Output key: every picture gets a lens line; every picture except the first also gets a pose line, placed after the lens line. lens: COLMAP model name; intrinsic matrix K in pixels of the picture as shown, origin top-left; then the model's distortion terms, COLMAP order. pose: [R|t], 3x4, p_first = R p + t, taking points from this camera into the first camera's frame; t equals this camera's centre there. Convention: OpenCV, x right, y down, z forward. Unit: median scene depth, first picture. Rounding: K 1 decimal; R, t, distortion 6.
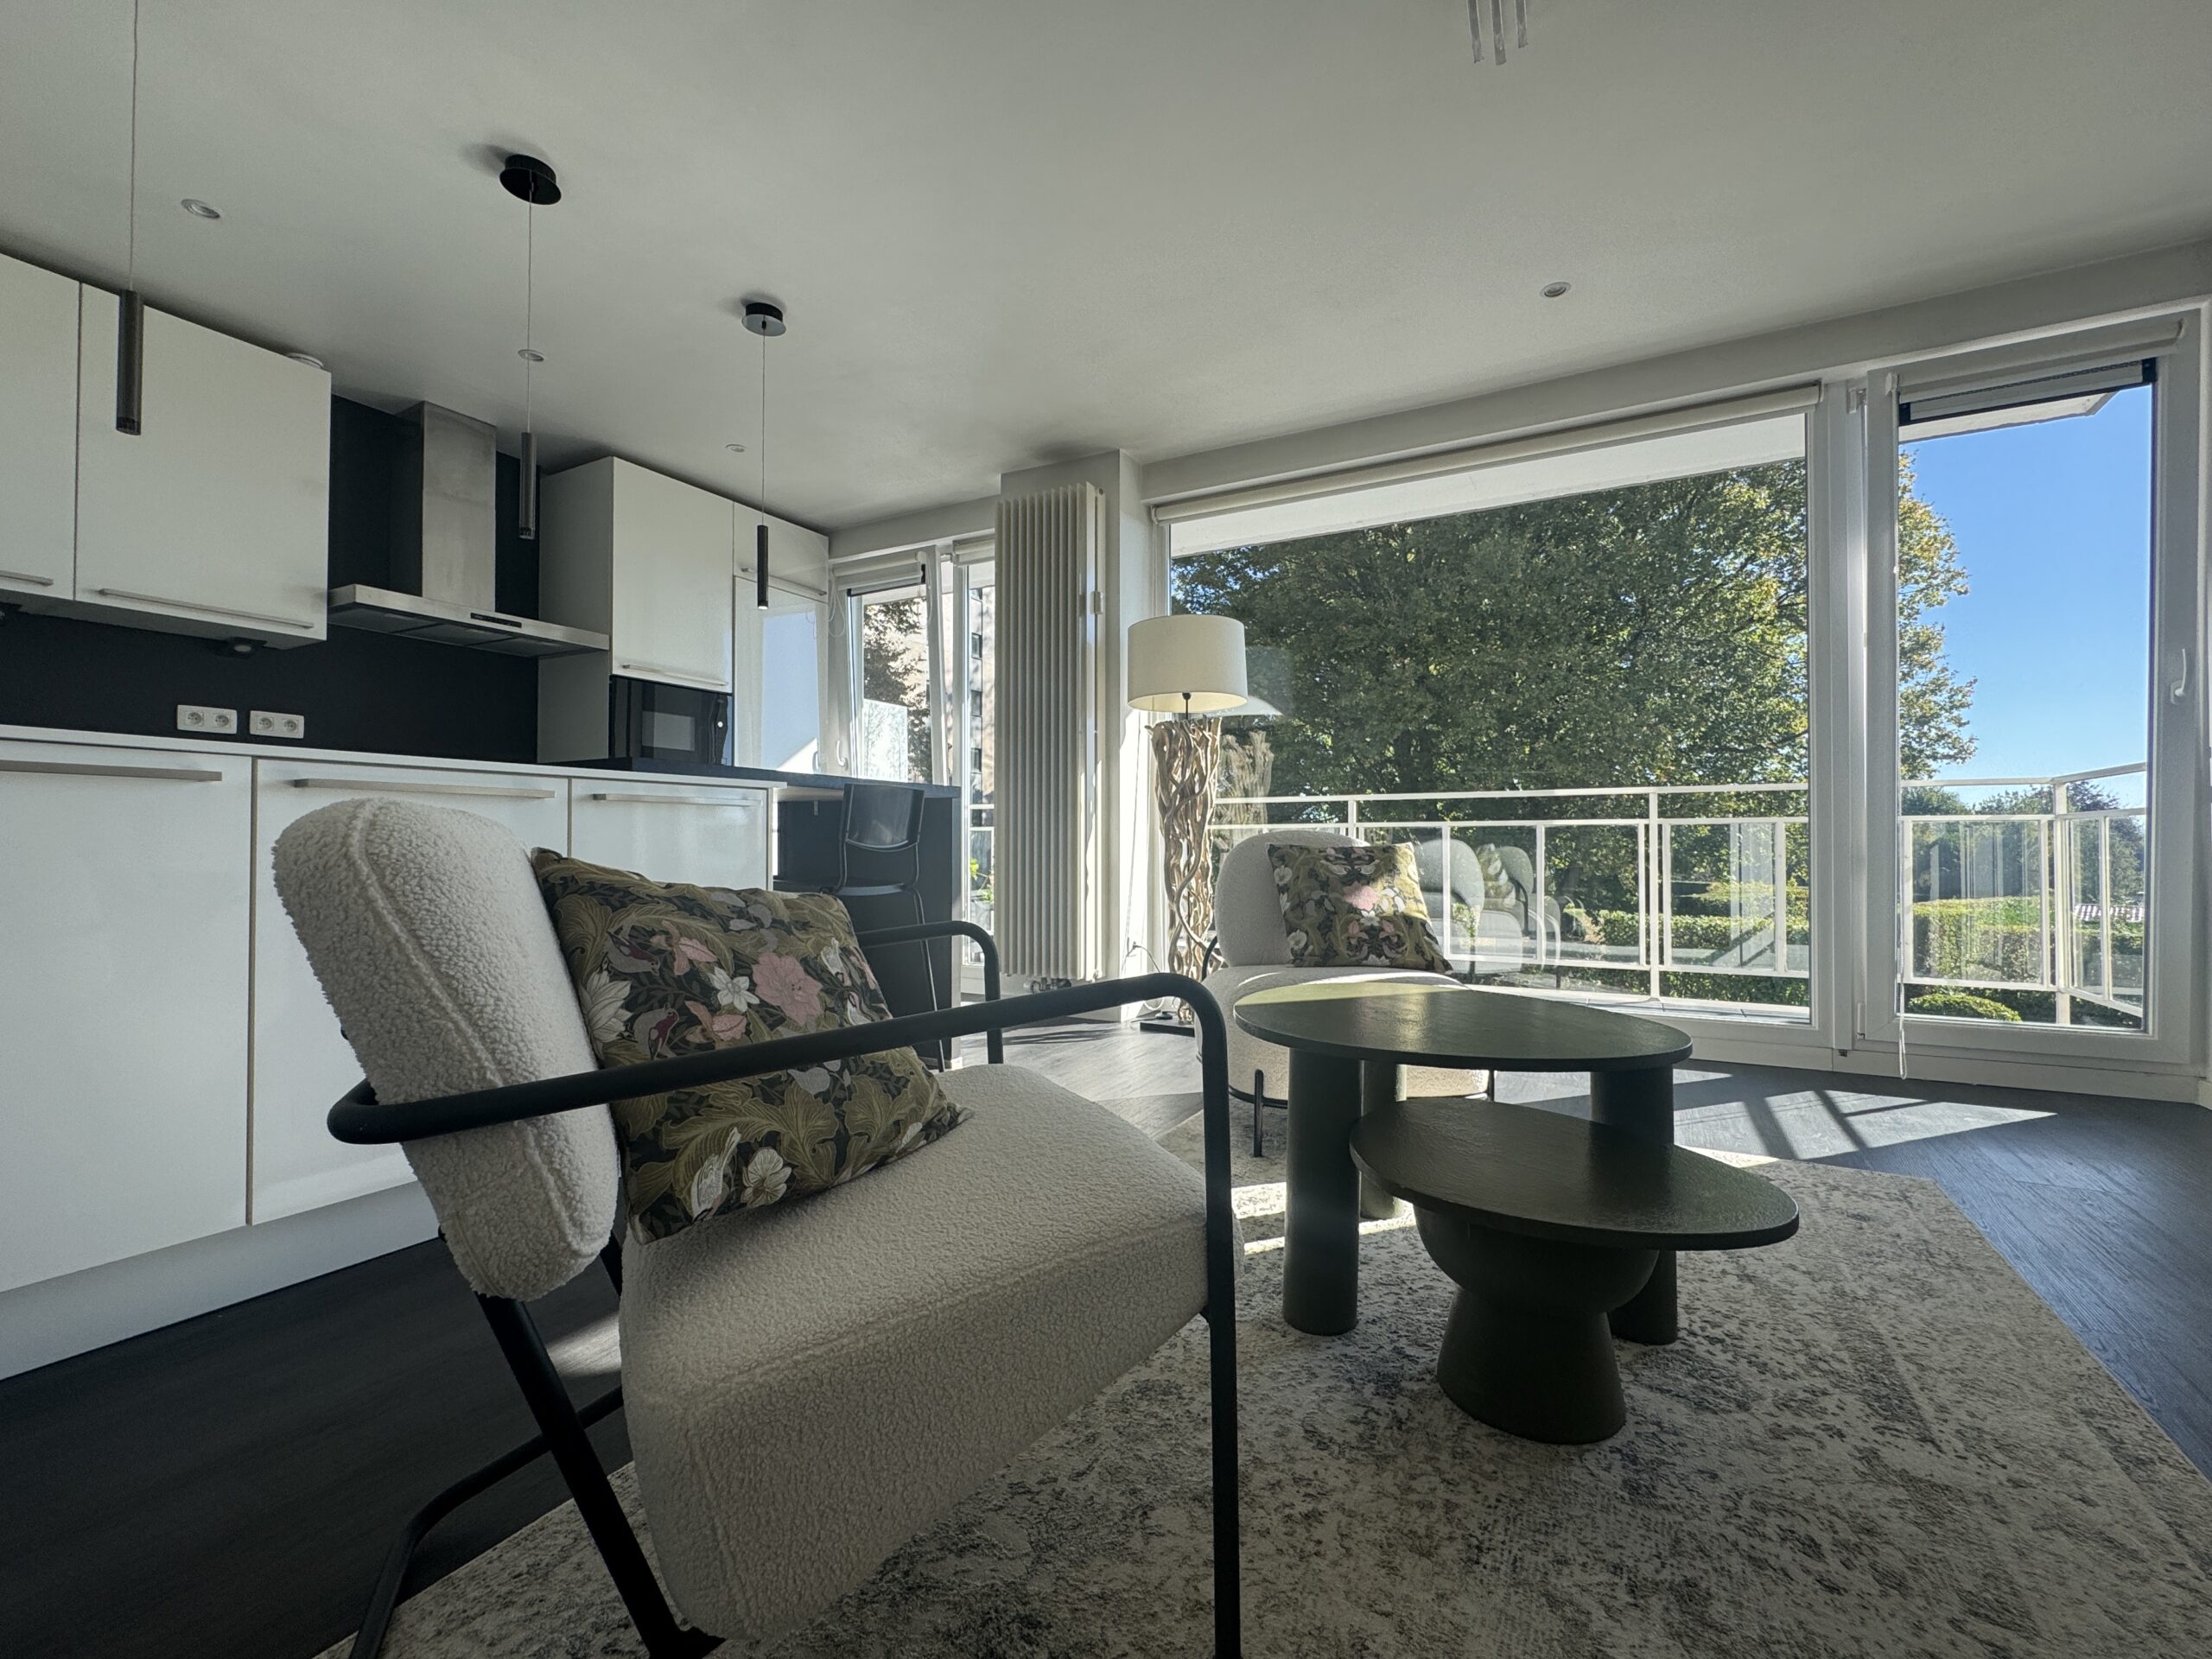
lens RADIAL K [[959.7, 0, 1106.0], [0, 959.7, 829.5], [0, 0, 1]] dist [-0.002673, -0.000071]
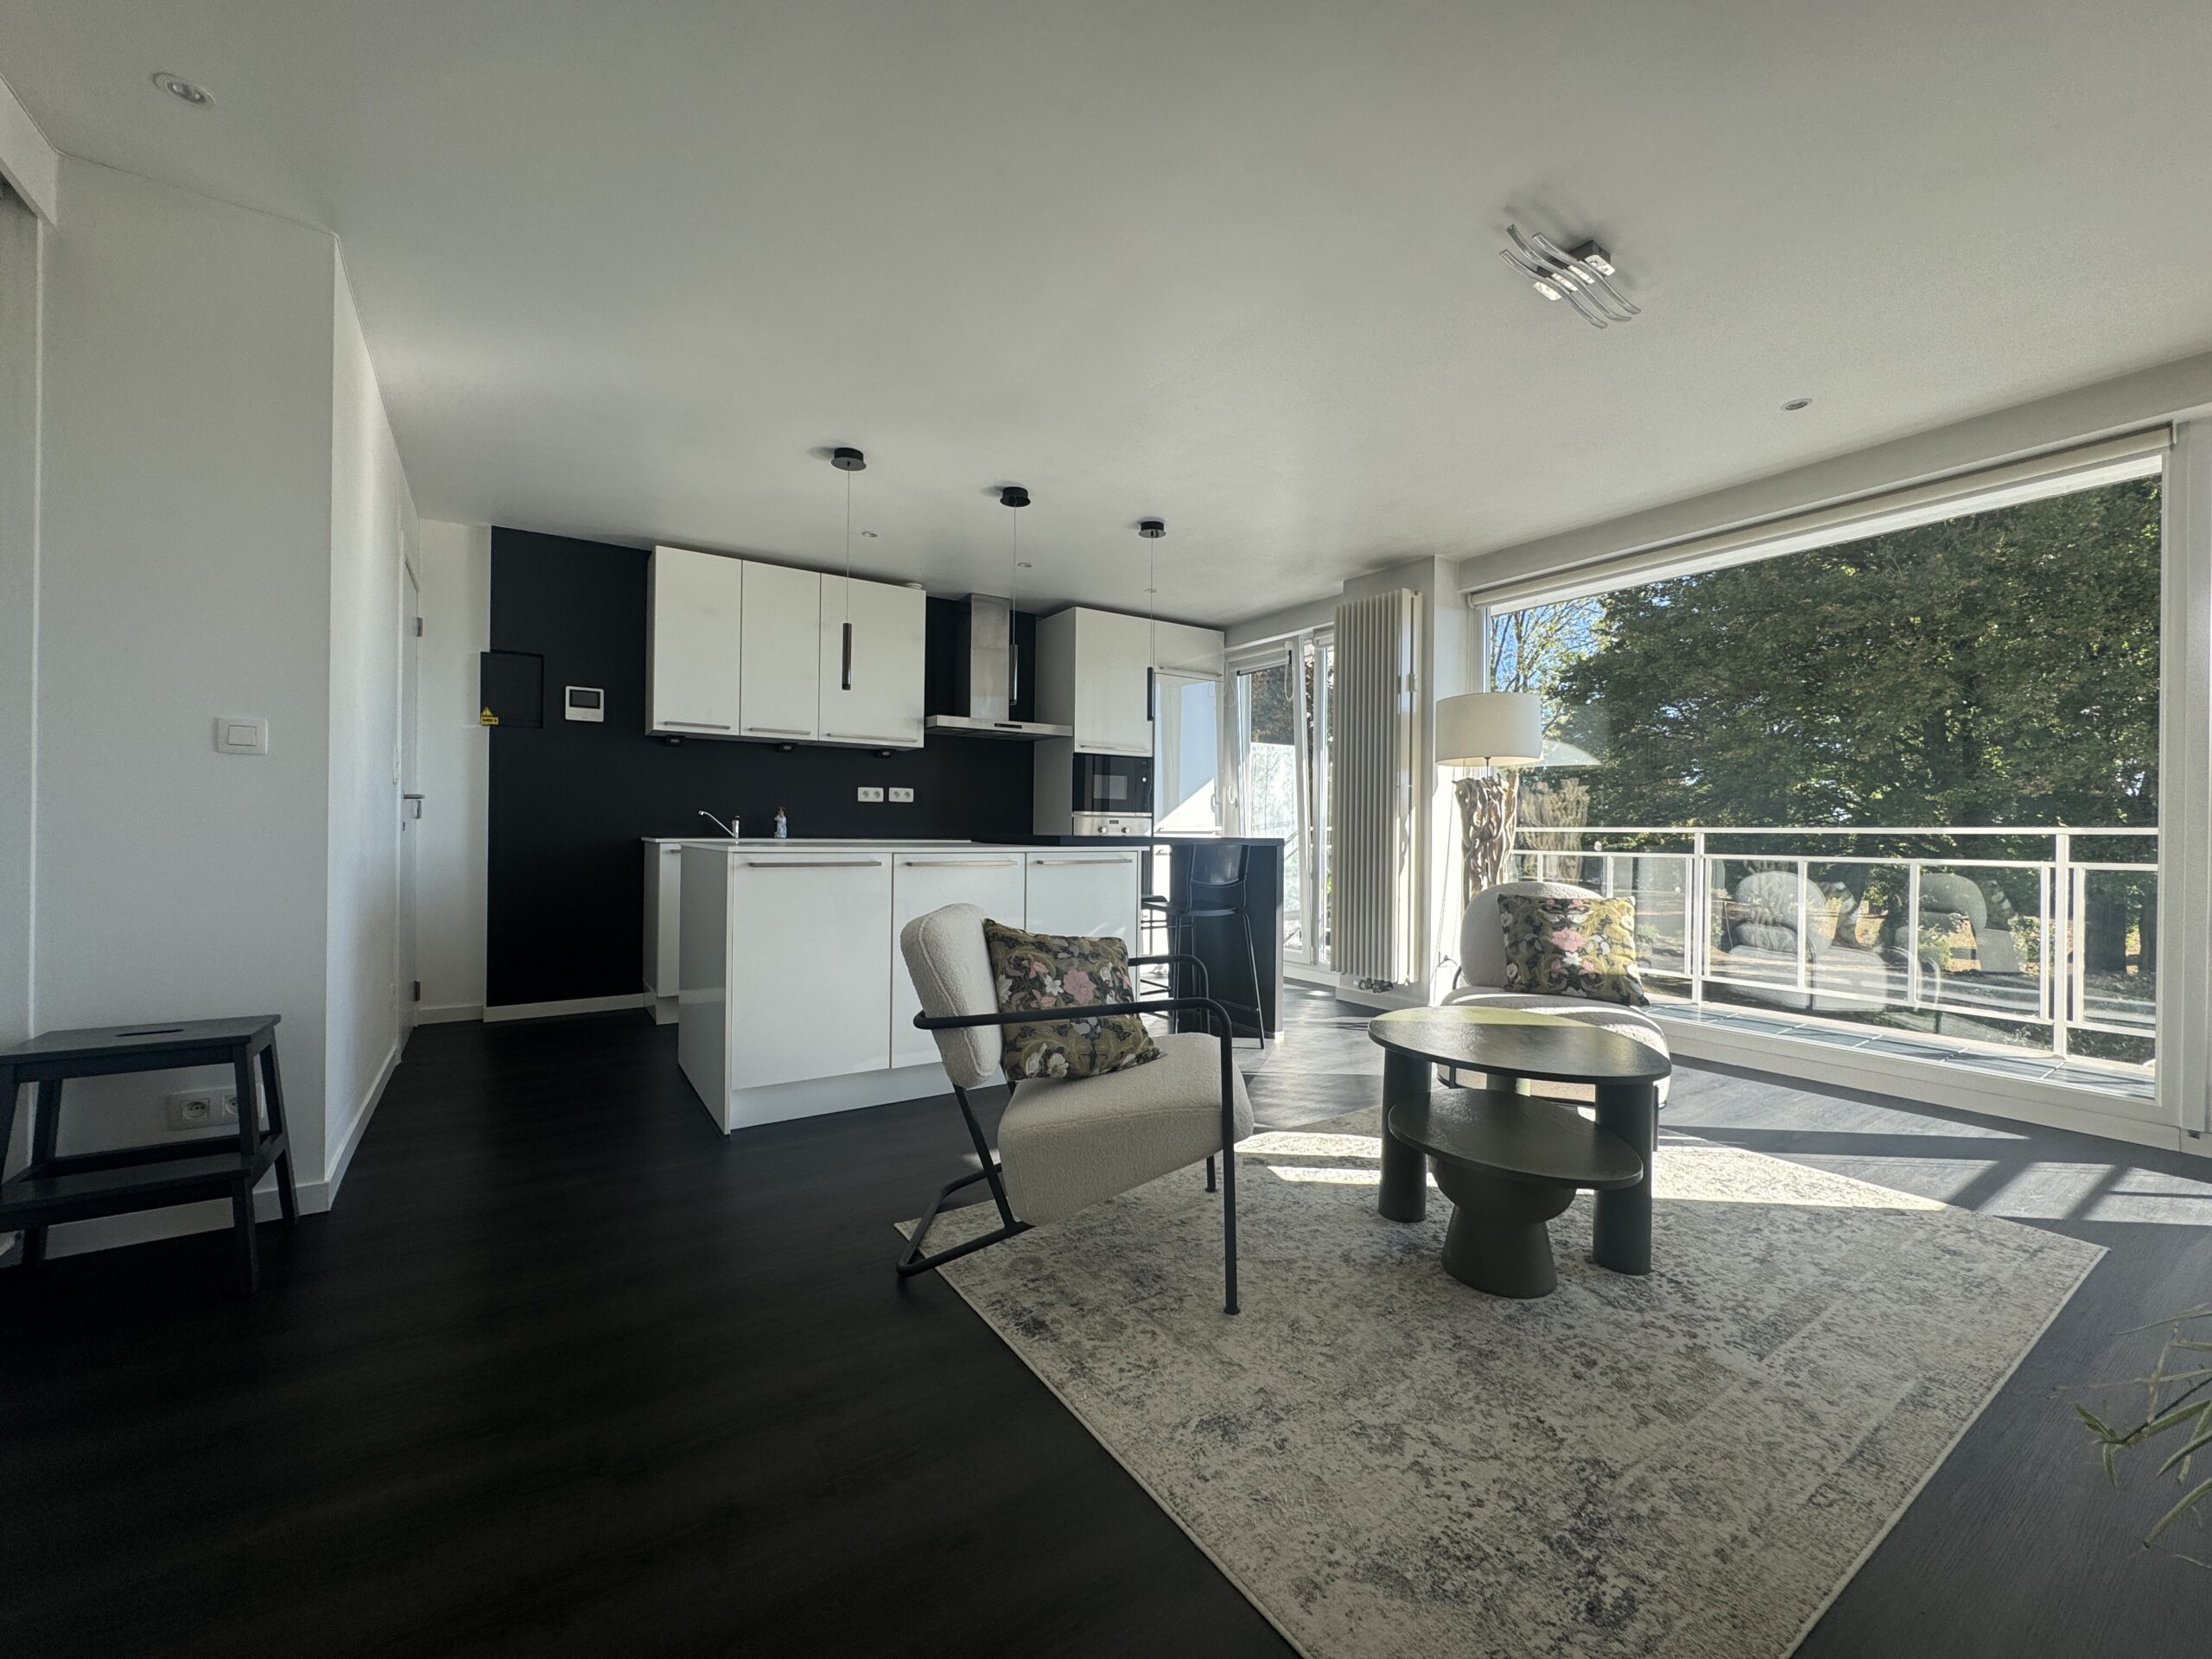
lens RADIAL K [[877.7, 0, 1110.7], [0, 877.7, 833.8], [0, 0, 1]] dist [-0.001249, 0.000063]
pose [[0.887230, 0.010783, -0.461201, 0.256064], [-0.003577, 0.999858, 0.016495, -0.085114], [0.461313, -0.012985, 0.887143, -0.294515]]
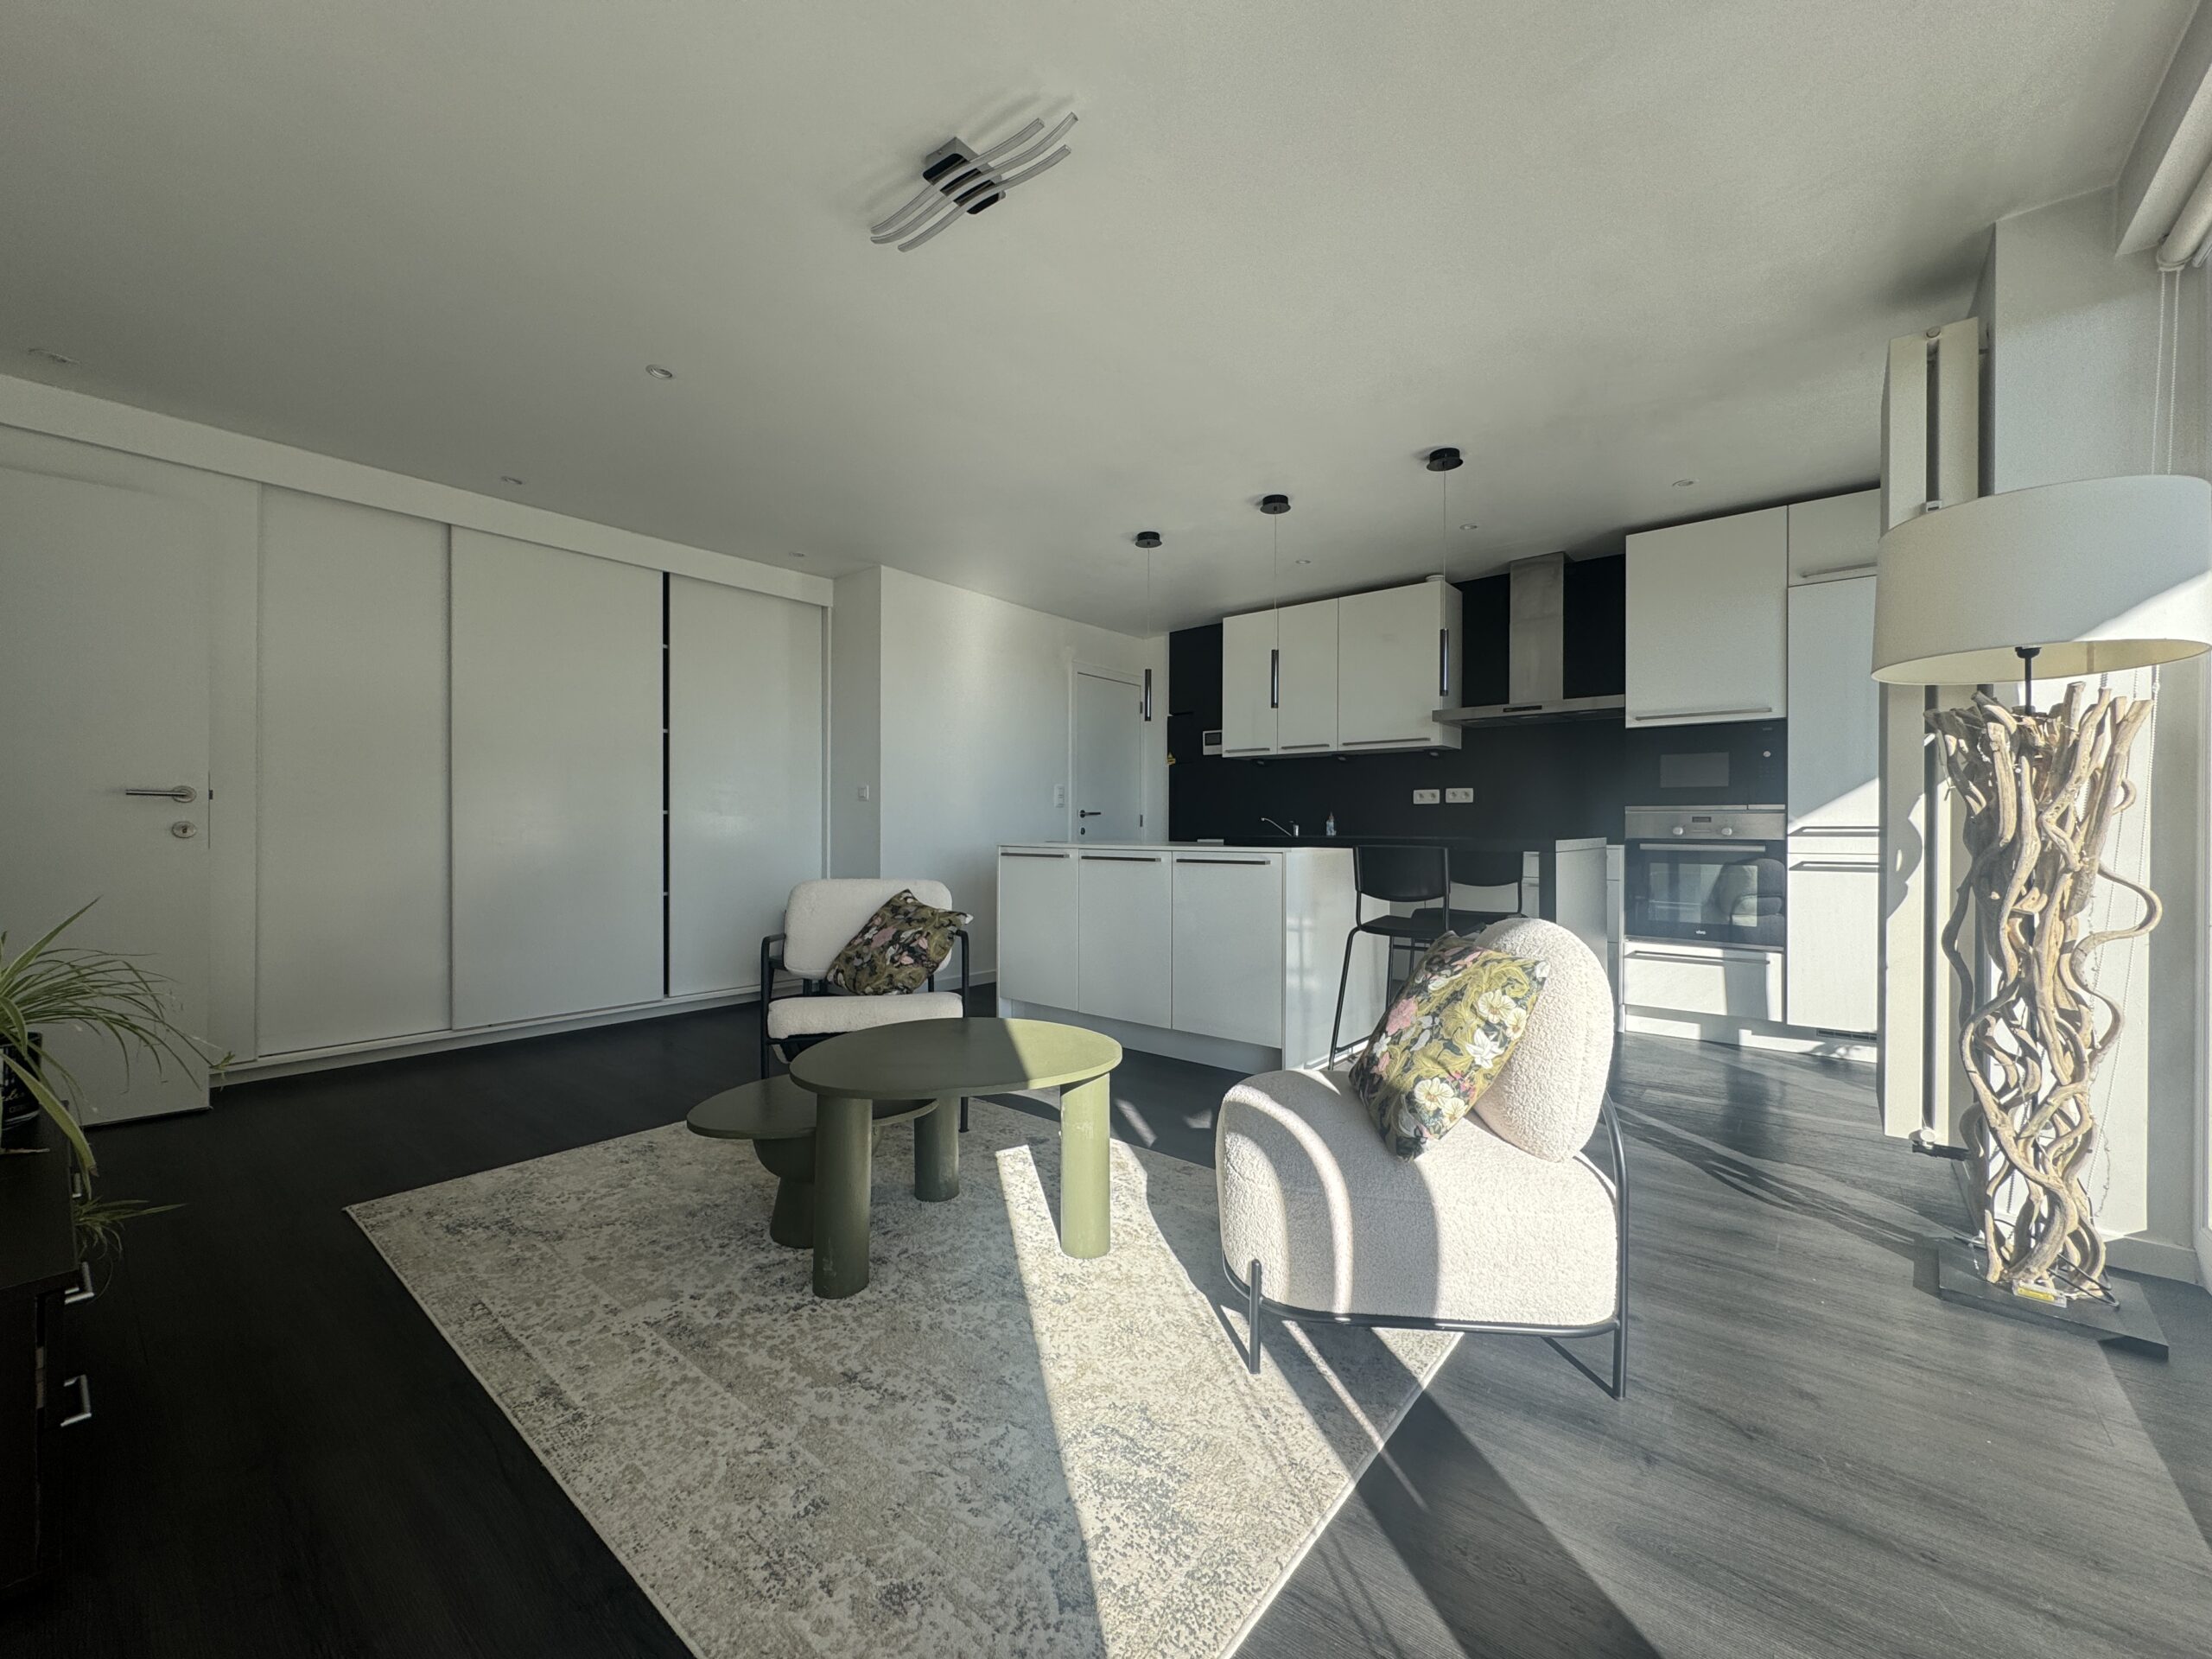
lens RADIAL K [[880.9, 0, 1111.2], [0, 880.9, 827.4], [0, 0, 1]] dist [0.002184, -0.000023]
pose [[-0.187367, -0.000948, -0.982289, 0.942263], [0.012833, 0.999912, -0.003412, -0.072543], [0.982206, -0.013245, -0.187339, 0.887864]]
